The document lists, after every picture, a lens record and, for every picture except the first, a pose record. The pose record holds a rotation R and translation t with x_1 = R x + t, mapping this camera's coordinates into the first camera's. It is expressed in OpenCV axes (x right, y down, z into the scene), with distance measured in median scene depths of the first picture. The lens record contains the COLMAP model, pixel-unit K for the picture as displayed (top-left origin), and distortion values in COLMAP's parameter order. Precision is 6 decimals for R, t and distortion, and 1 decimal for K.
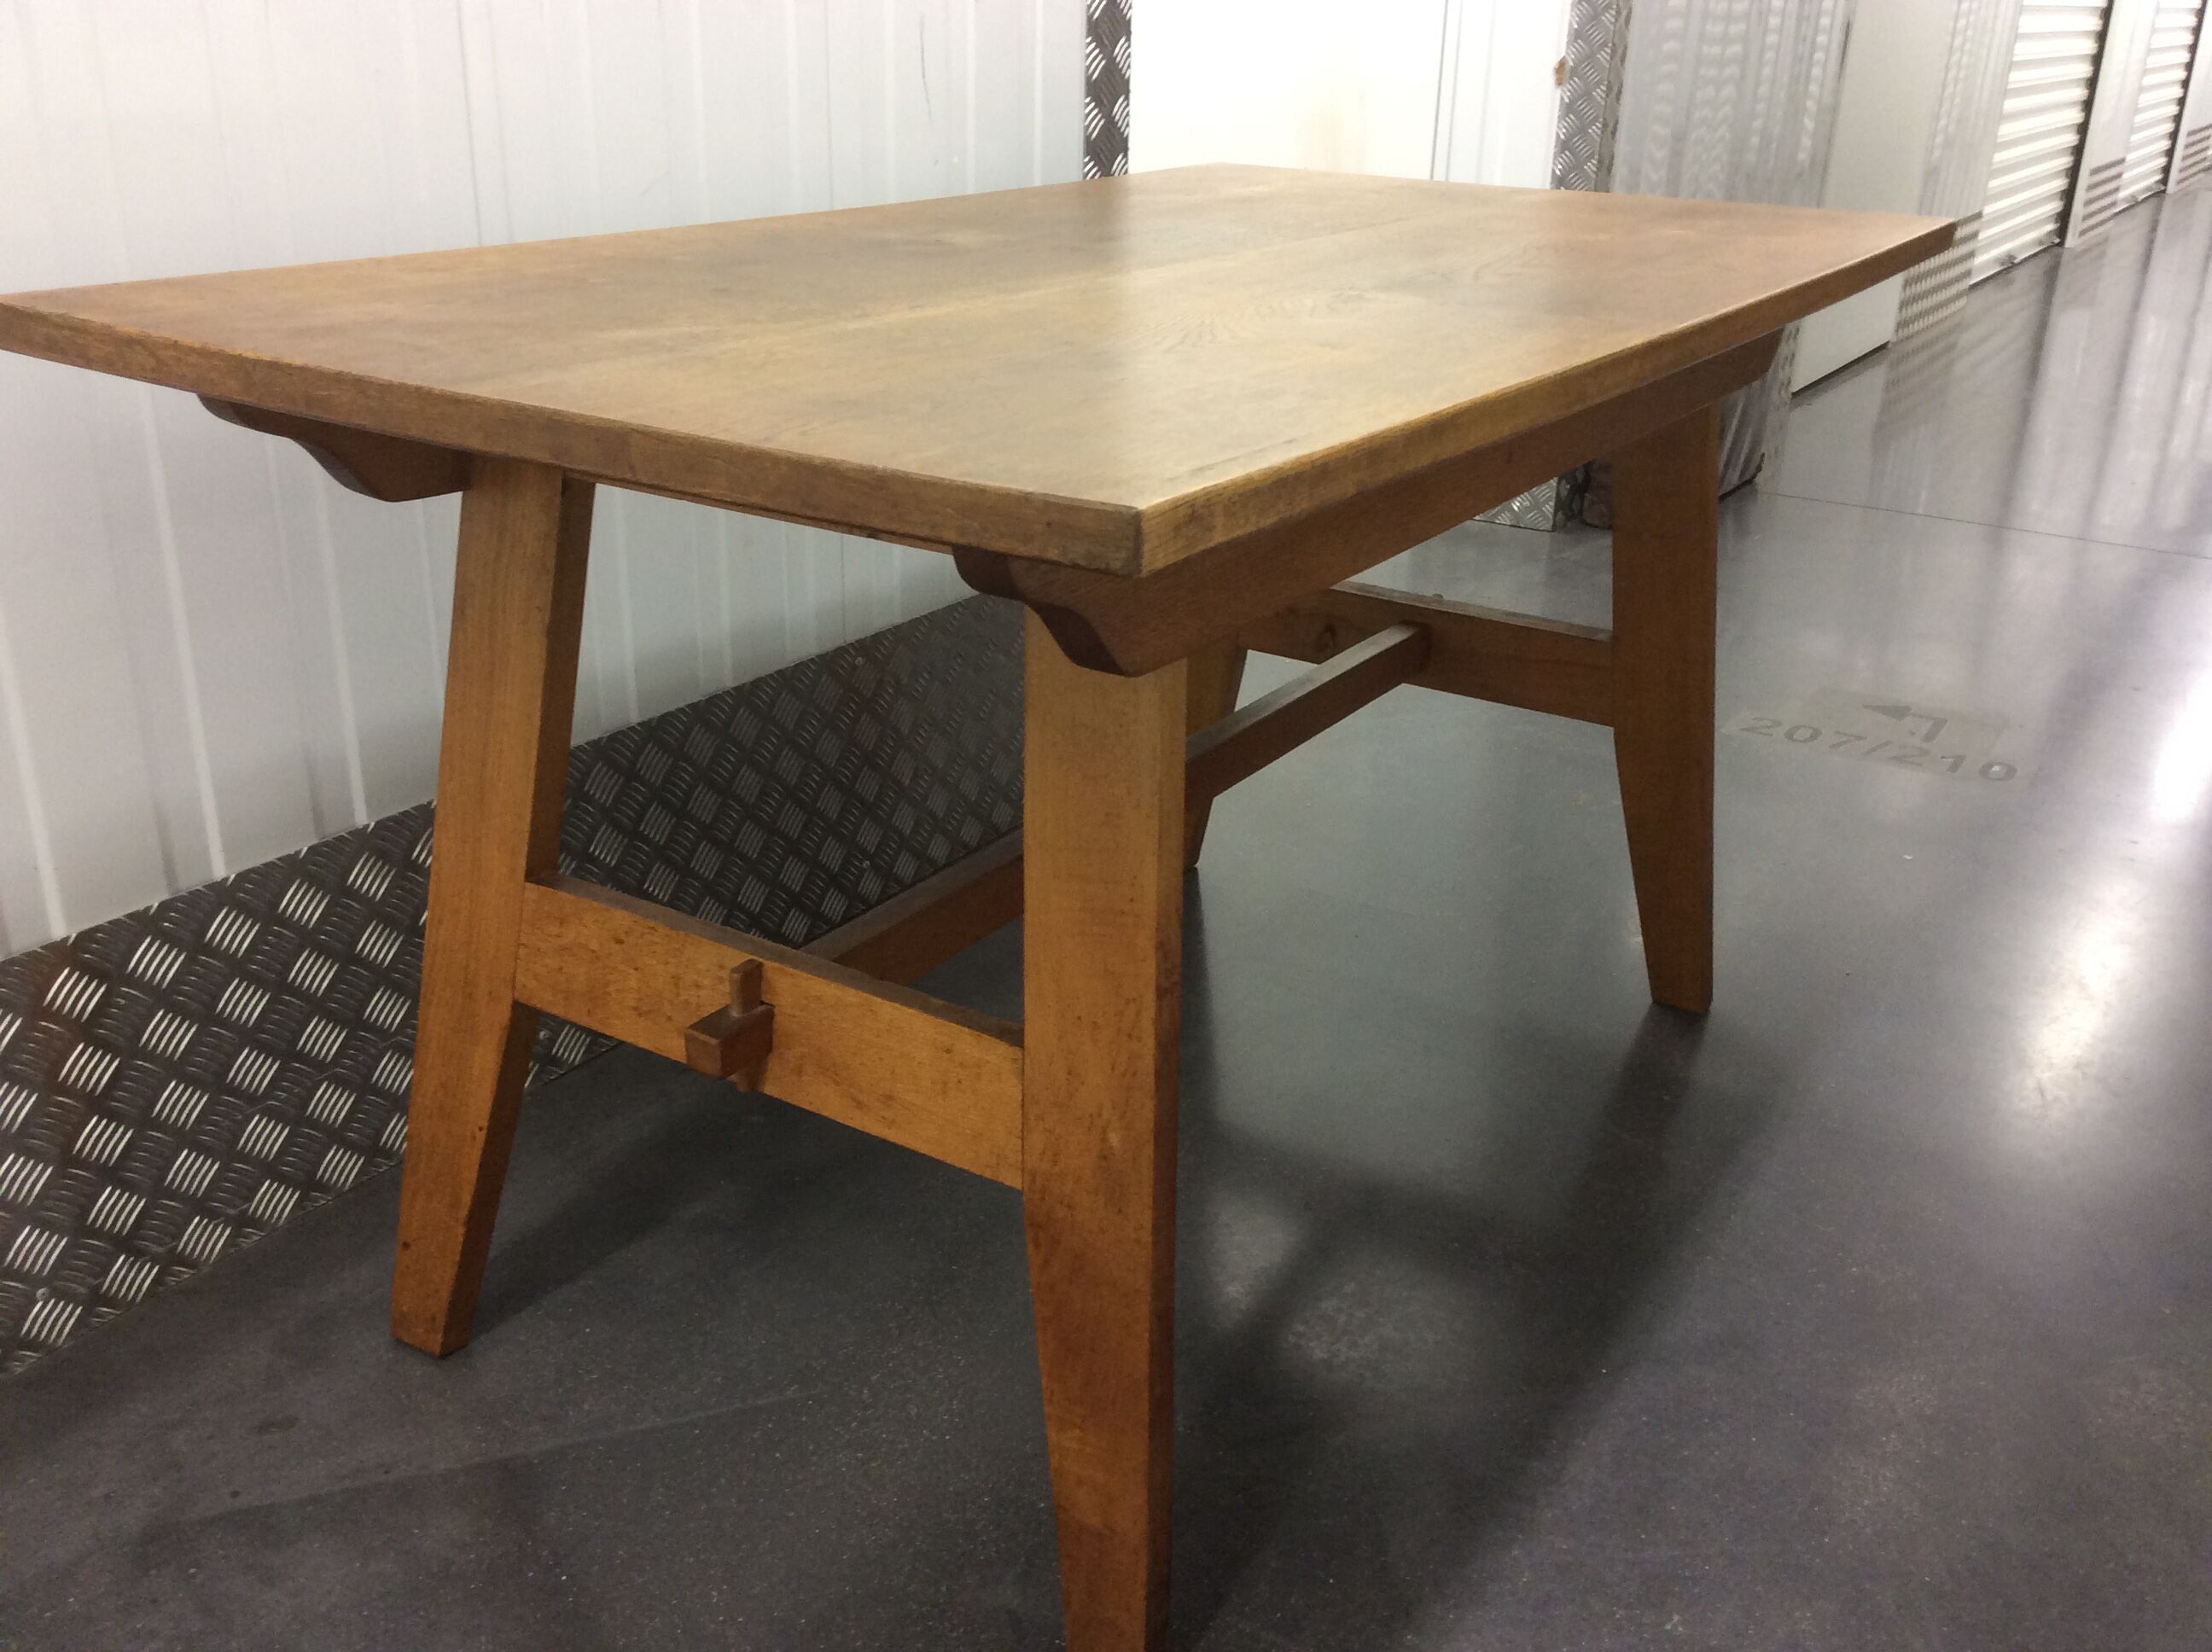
lens RADIAL K [[2038.8, 0, 1107.4], [0, 2038.8, 821.8], [0, 0, 1]] dist [0.040507, 0.000000]
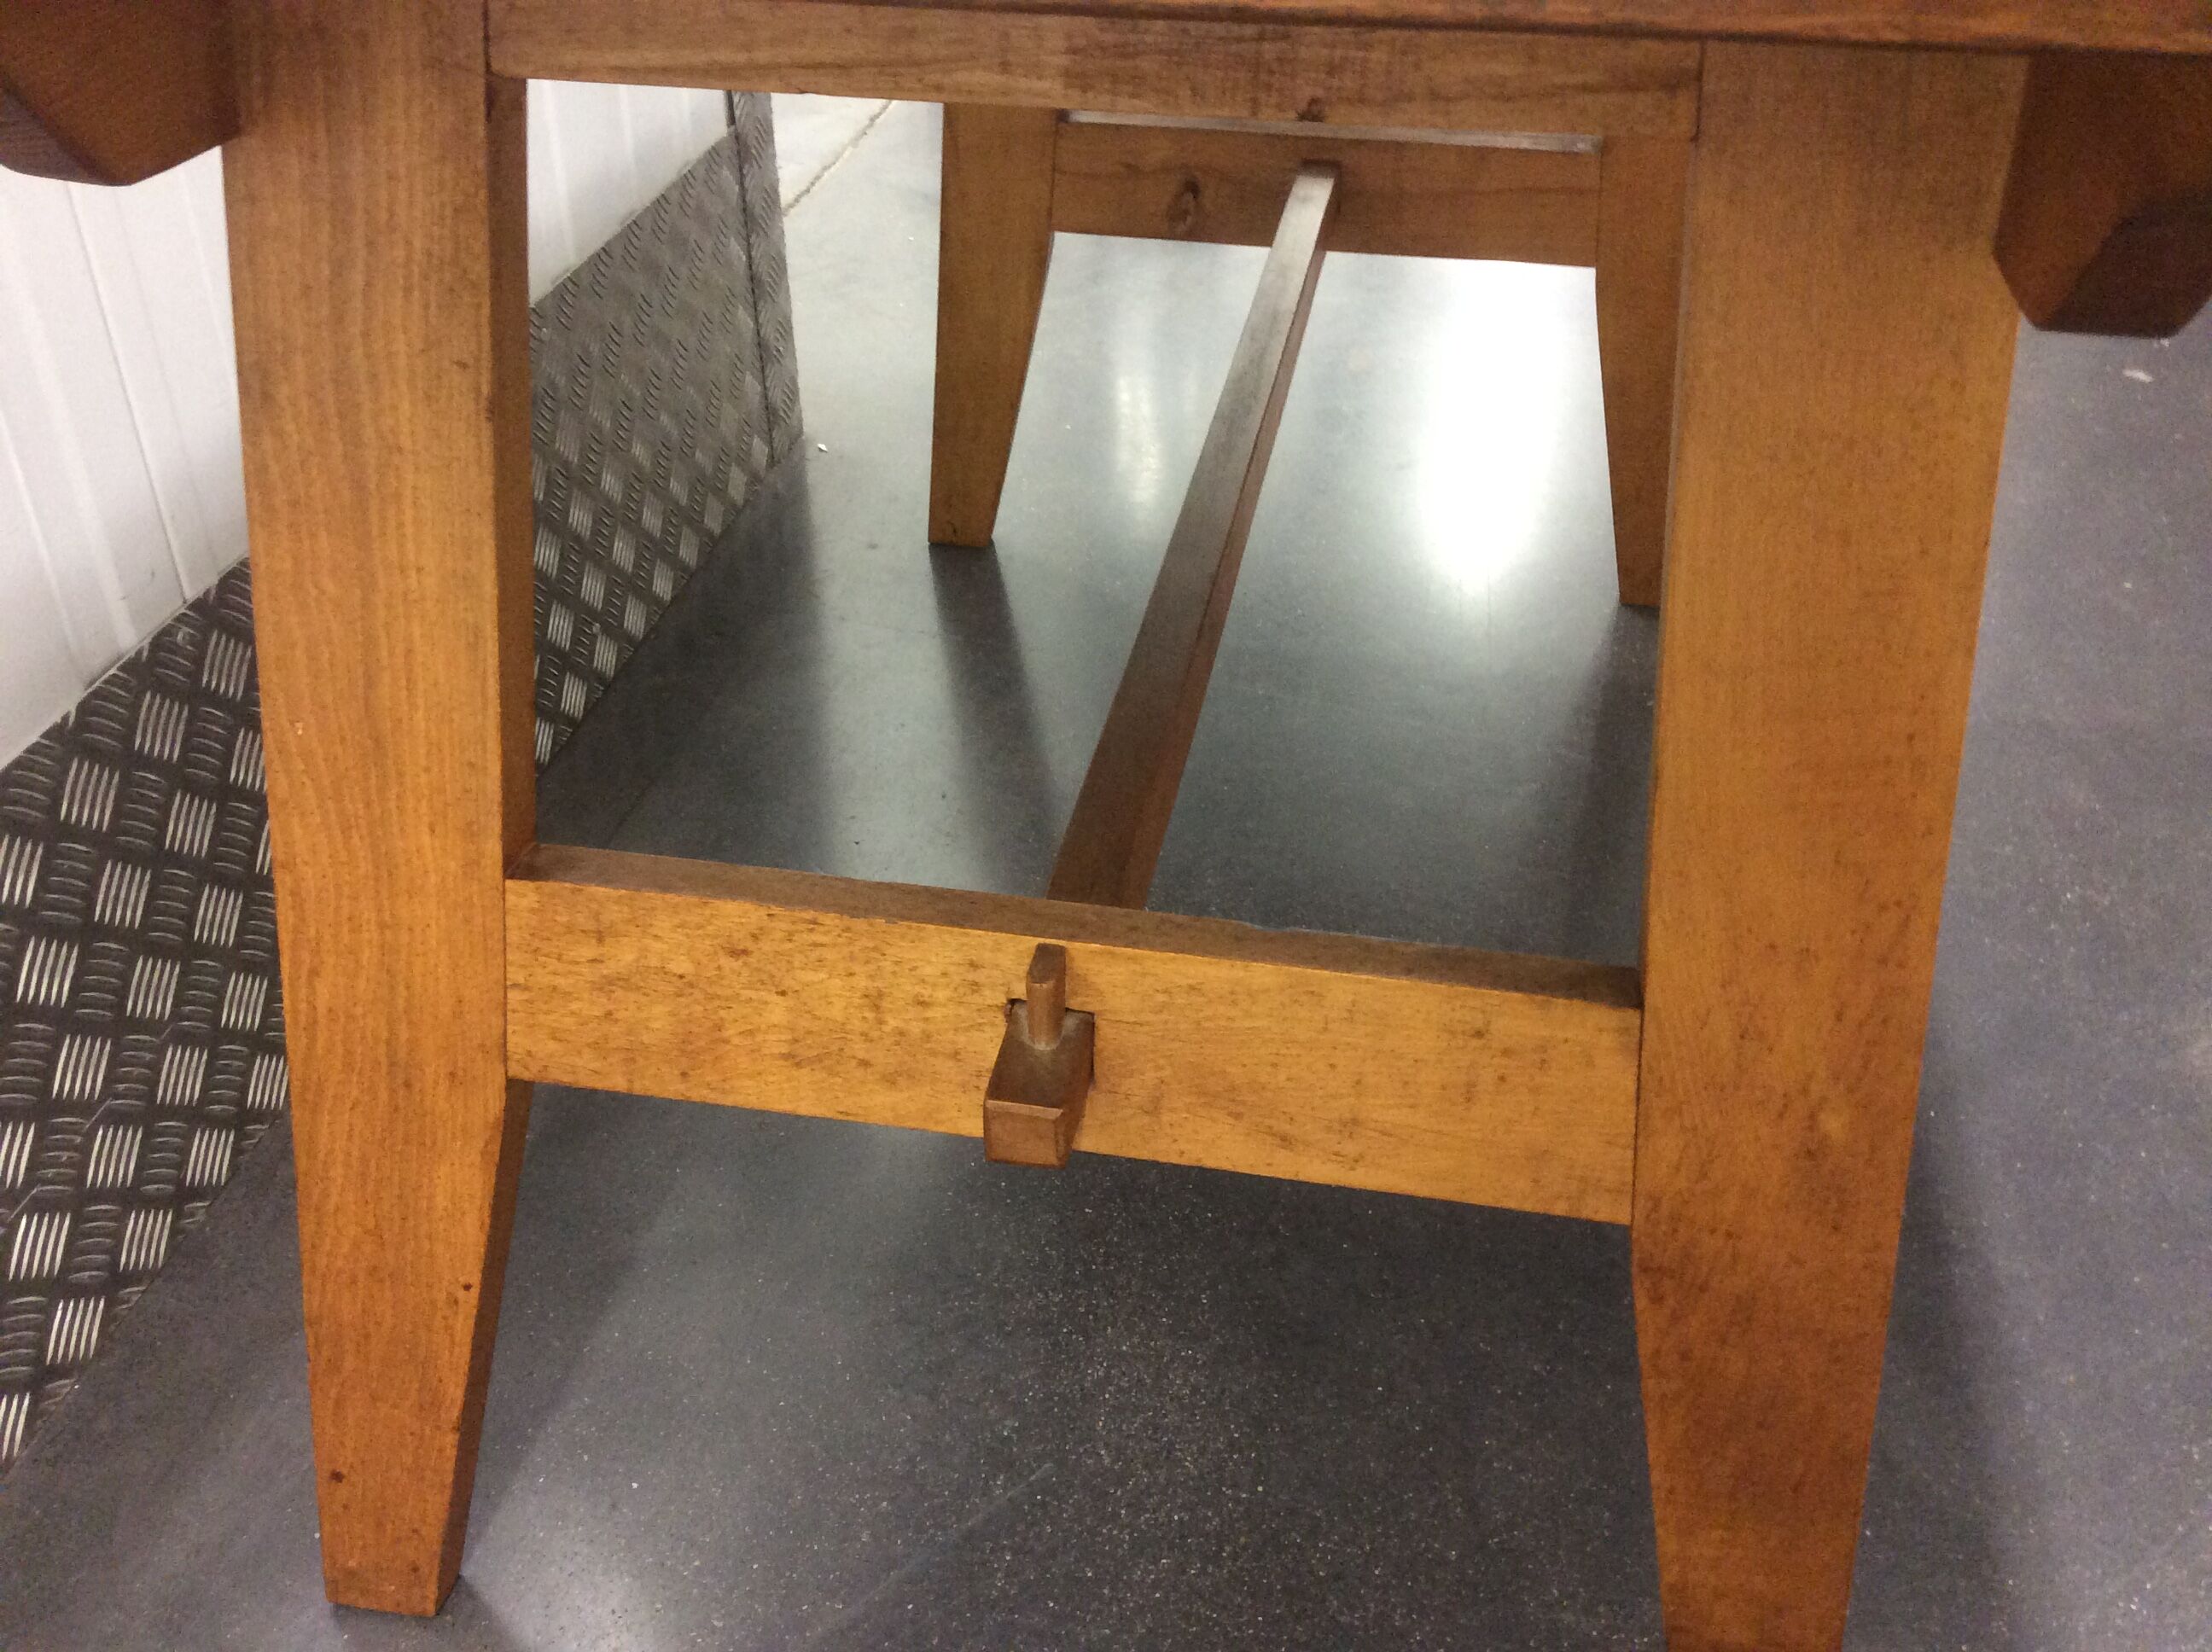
lens RADIAL K [[2038.8, 0, 1105.6], [0, 2038.8, 837.3], [0, 0, 1]] dist [0.040507, 0.000000]
pose [[0.929629, -0.232177, 0.286155, -0.304794], [0.163458, 0.955781, 0.244467, -0.092016], [-0.330261, -0.180489, 0.926473, 0.474811]]
